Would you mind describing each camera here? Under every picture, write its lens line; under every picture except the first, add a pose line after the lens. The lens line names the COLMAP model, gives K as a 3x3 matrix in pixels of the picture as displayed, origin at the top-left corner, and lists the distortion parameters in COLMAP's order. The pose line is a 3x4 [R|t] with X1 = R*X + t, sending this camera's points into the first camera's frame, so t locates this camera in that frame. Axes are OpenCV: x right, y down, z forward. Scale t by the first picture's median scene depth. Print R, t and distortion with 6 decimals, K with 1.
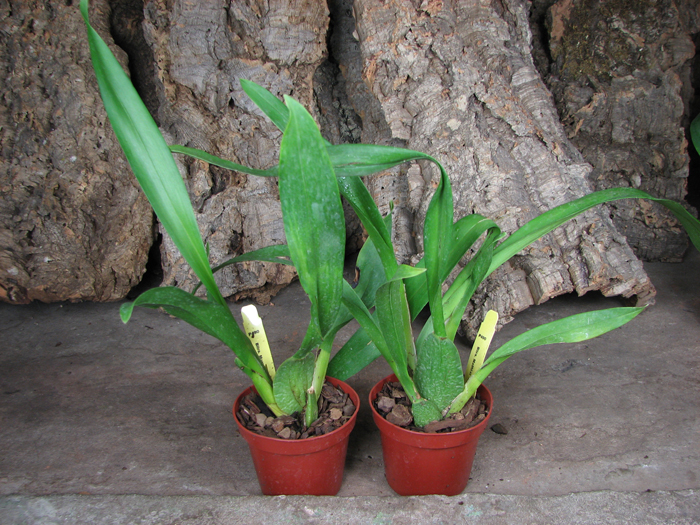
lens RADIAL K [[776.8, 0, 333.7], [0, 776.8, 284.4], [0, 0, 1]] dist [-0.213467, 0.292926]
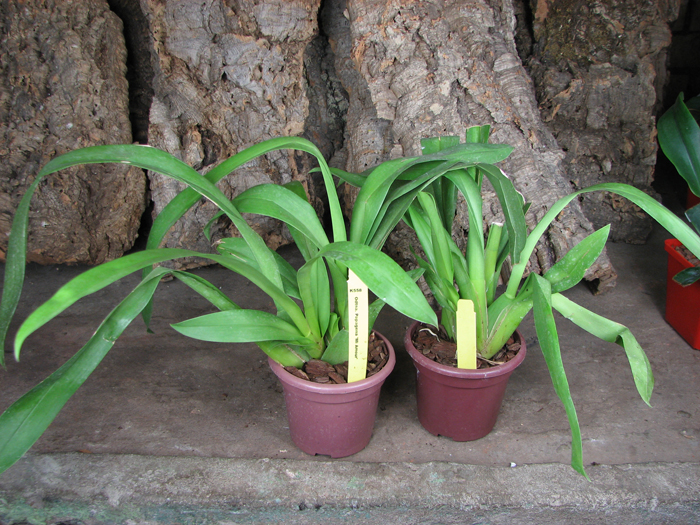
lens RADIAL K [[777.2, 0, 340.8], [0, 777.2, 287.6], [0, 0, 1]] dist [-0.215912, 0.299577]
pose [[0.998556, 0.034702, 0.041012, -0.008443], [-0.037725, 0.996438, 0.075414, -0.036988], [-0.038249, -0.076852, 0.996309, -0.058740]]
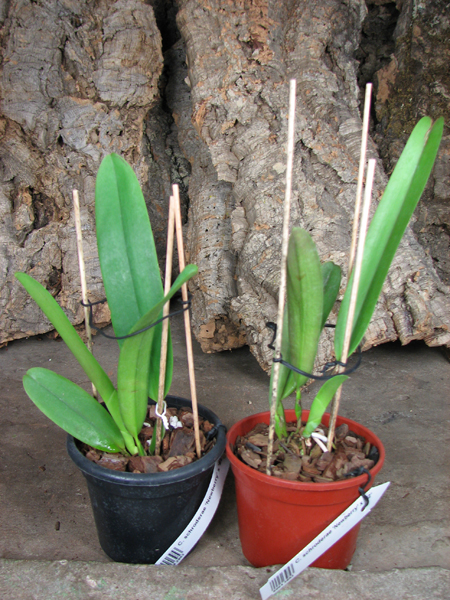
lens RADIAL K [[666.1, 0, 205.9], [0, 666.1, 288.8], [0, 0, 1]] dist [-0.215912, 0.299577]
pose [[0.998612, 0.038940, 0.035456, 0.035292], [-0.036566, 0.997195, -0.065303, 0.006446], [-0.037899, 0.063916, 0.997235, 0.153768]]
